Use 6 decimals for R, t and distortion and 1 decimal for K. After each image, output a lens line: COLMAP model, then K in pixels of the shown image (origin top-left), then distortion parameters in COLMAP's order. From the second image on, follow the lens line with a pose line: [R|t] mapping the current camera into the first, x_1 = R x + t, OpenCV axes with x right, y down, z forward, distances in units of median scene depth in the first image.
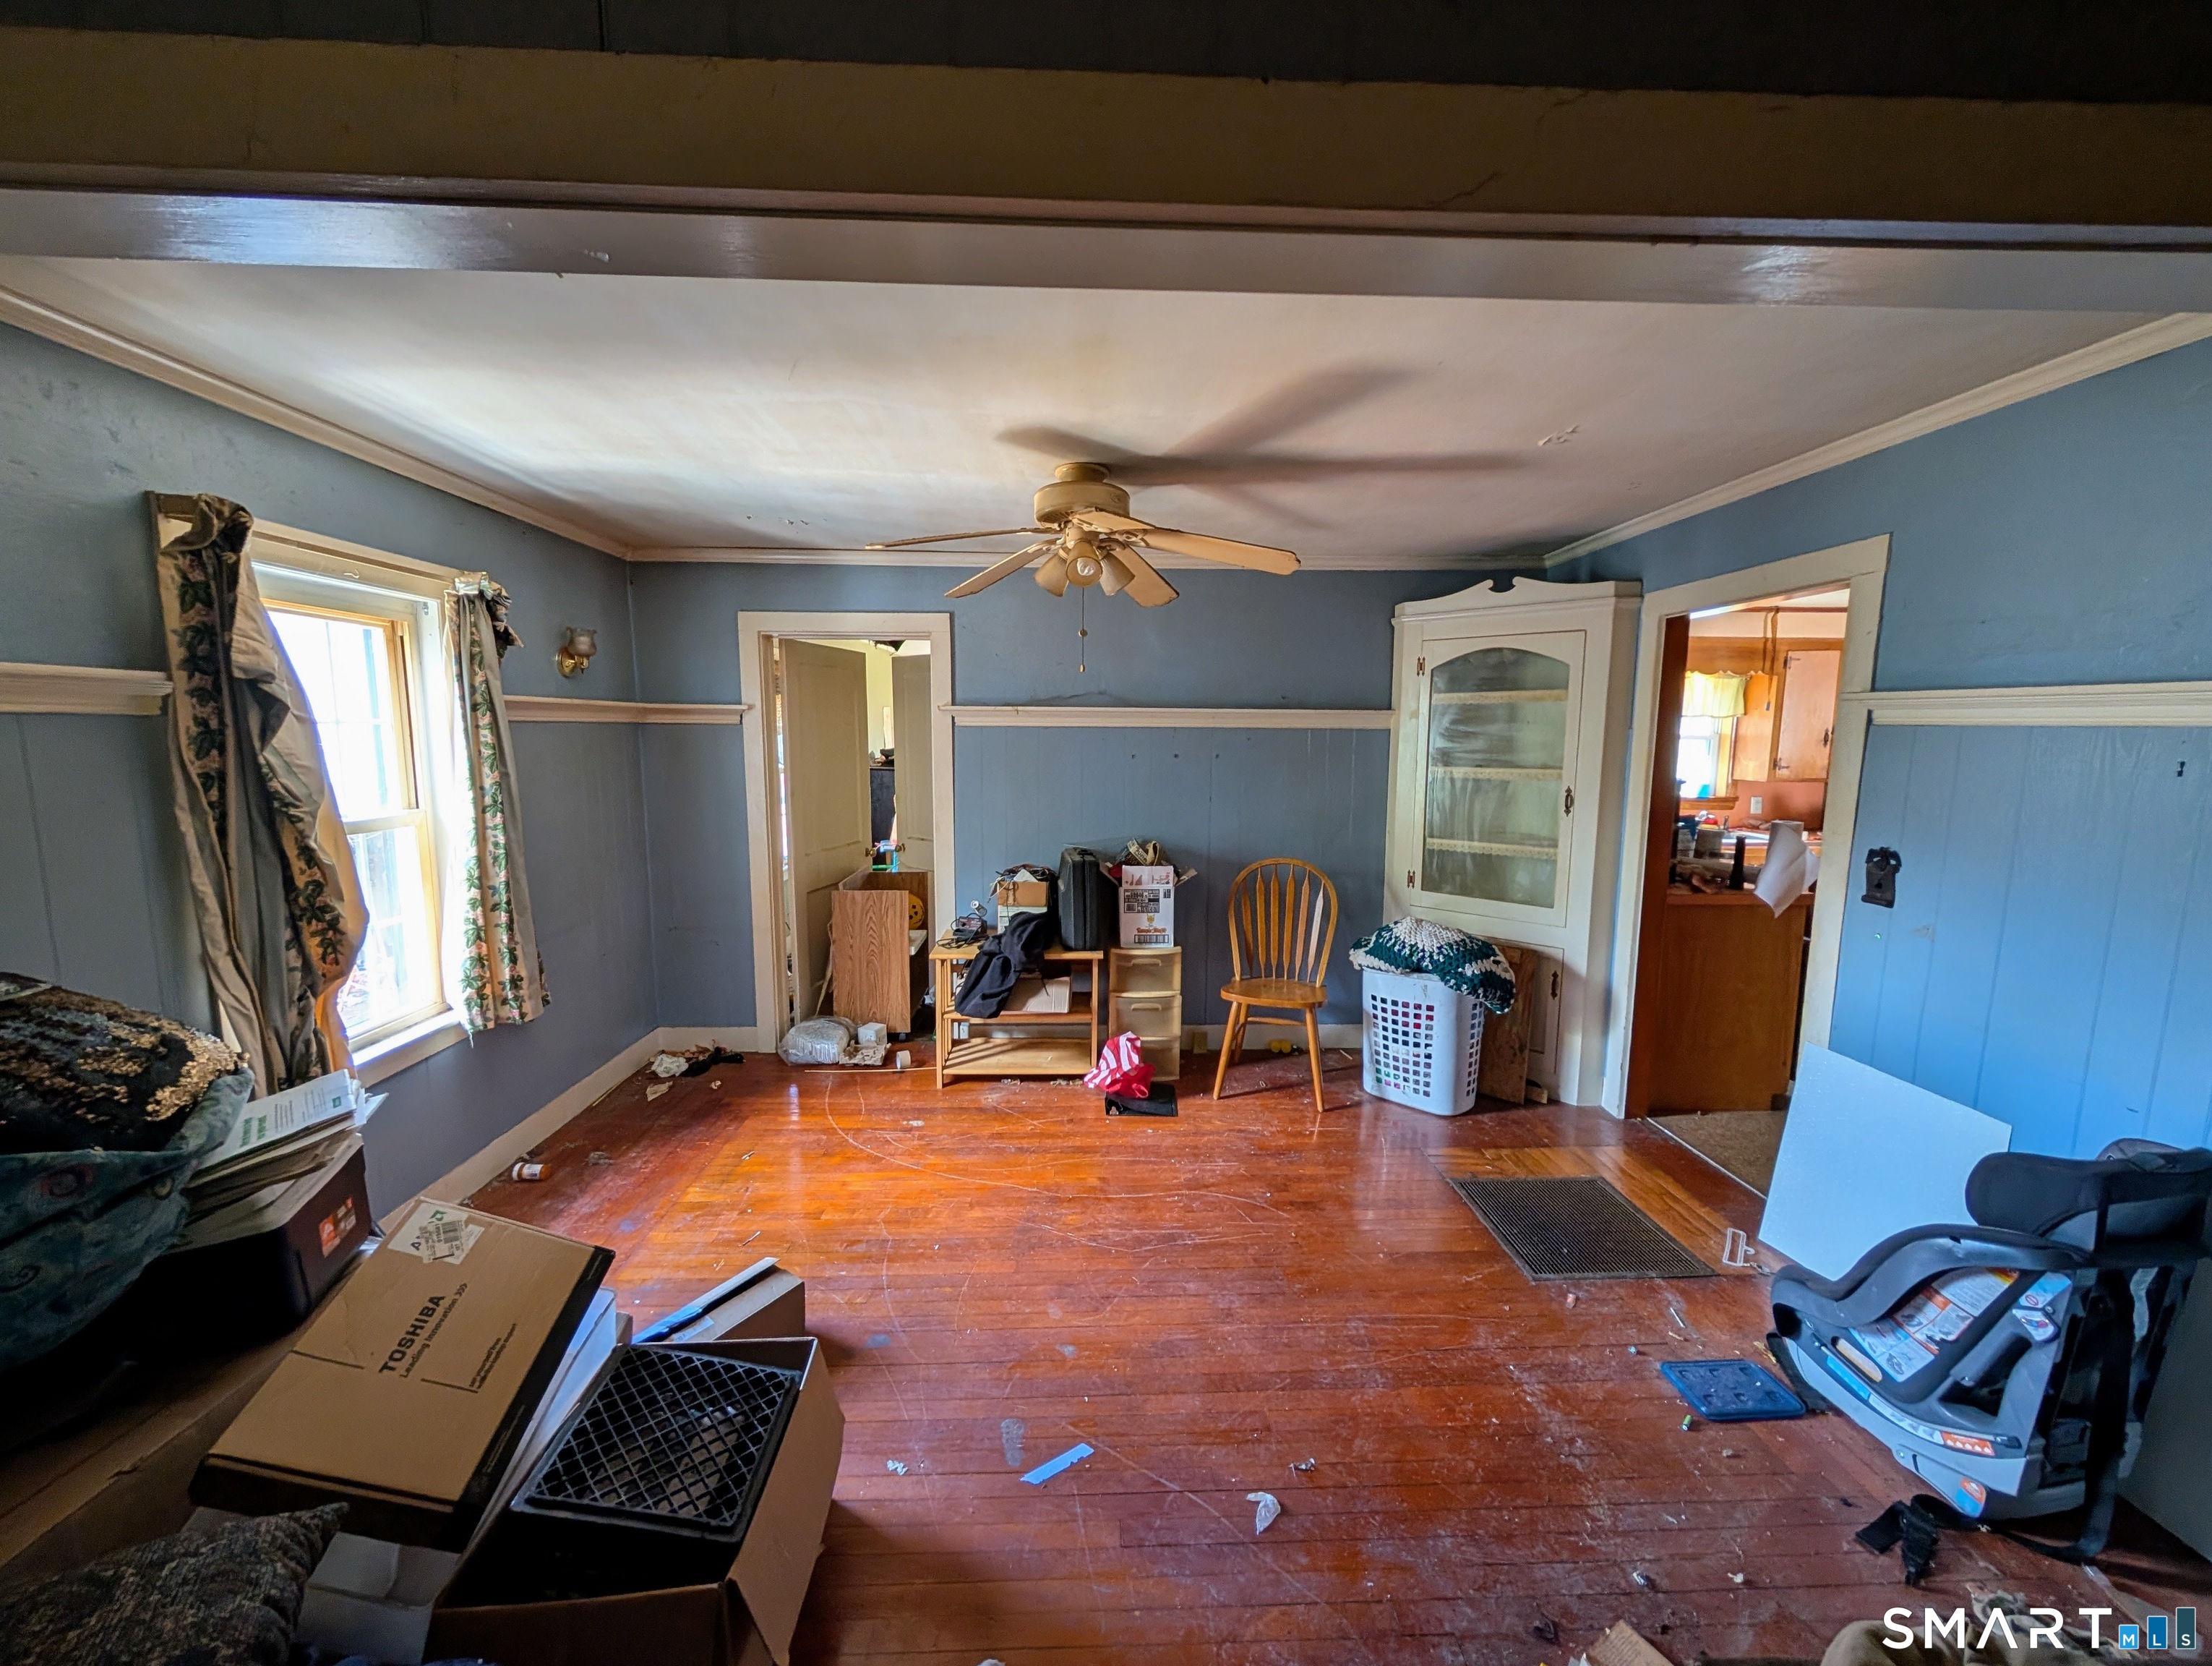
lens RADIAL K [[837.7, 0, 1116.2], [0, 837.7, 829.9], [0, 0, 1]] dist [-0.000737, -0.000135]
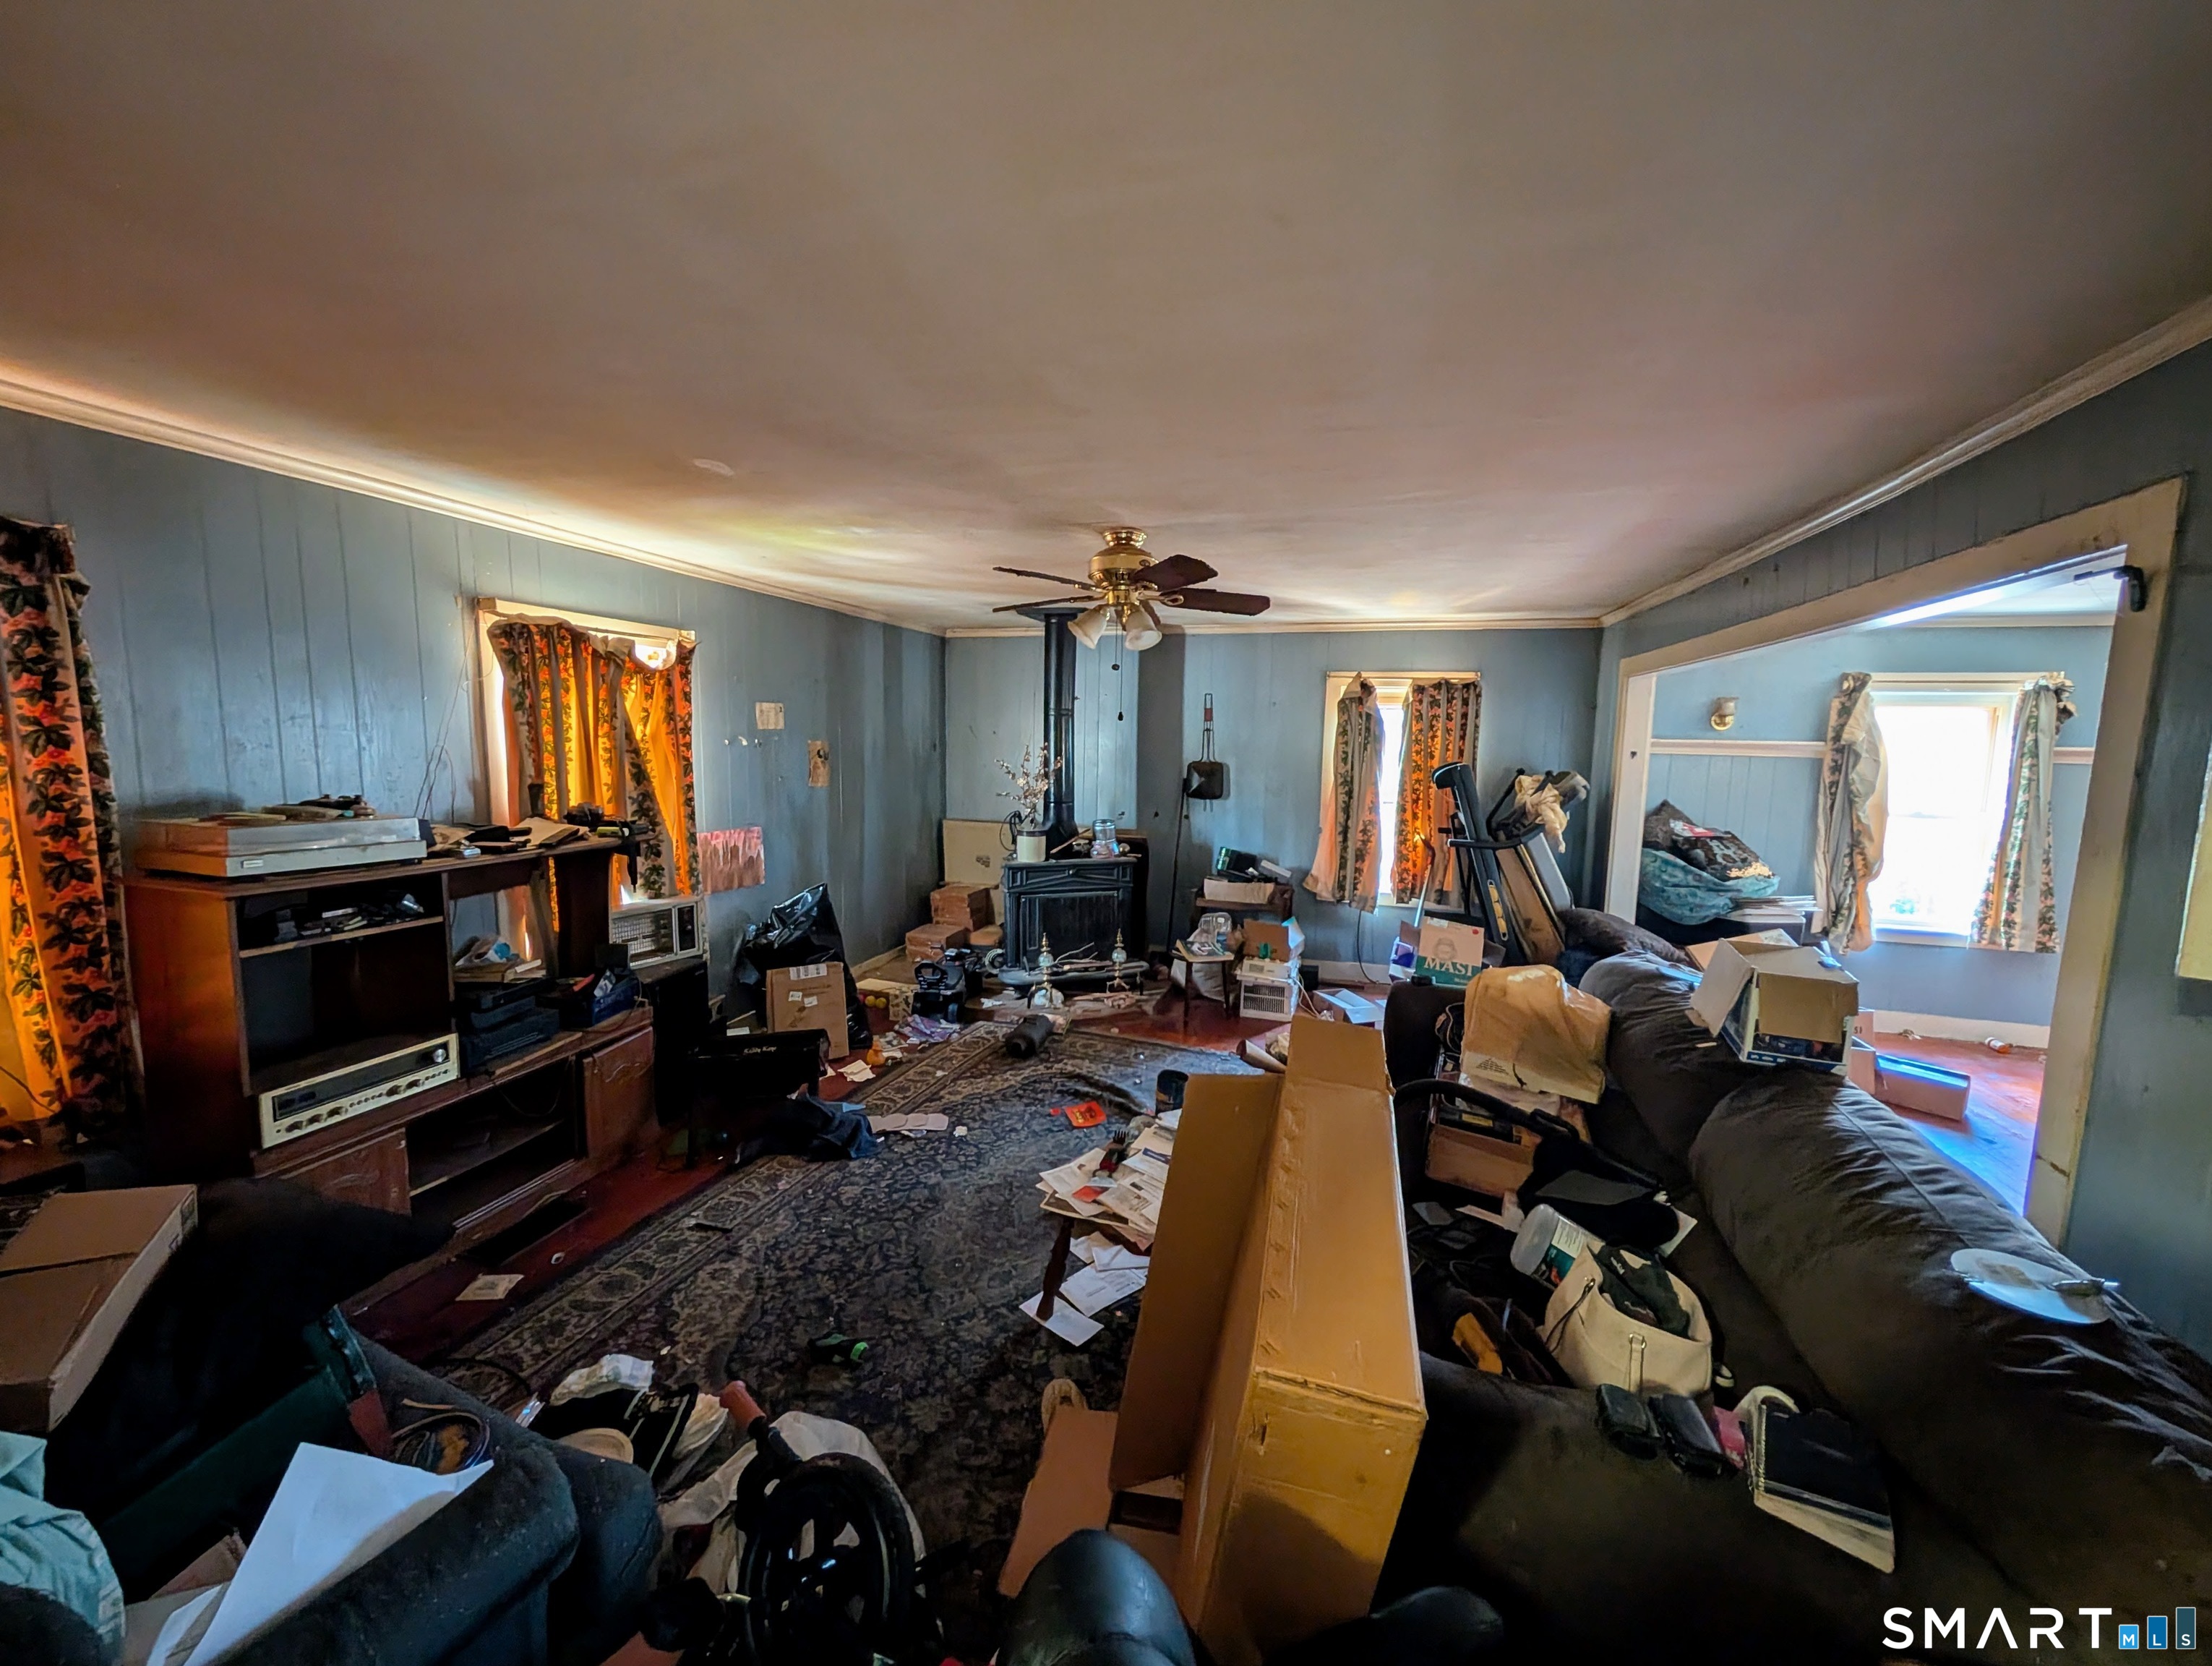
lens RADIAL K [[837.7, 0, 1116.2], [0, 837.7, 829.9], [0, 0, 1]] dist [-0.000737, -0.000135]
pose [[-0.322507, 0.089352, -0.942340, 1.399251], [-0.133917, 0.981214, 0.138870, 0.010956], [0.937046, 0.170982, -0.304482, -0.164687]]
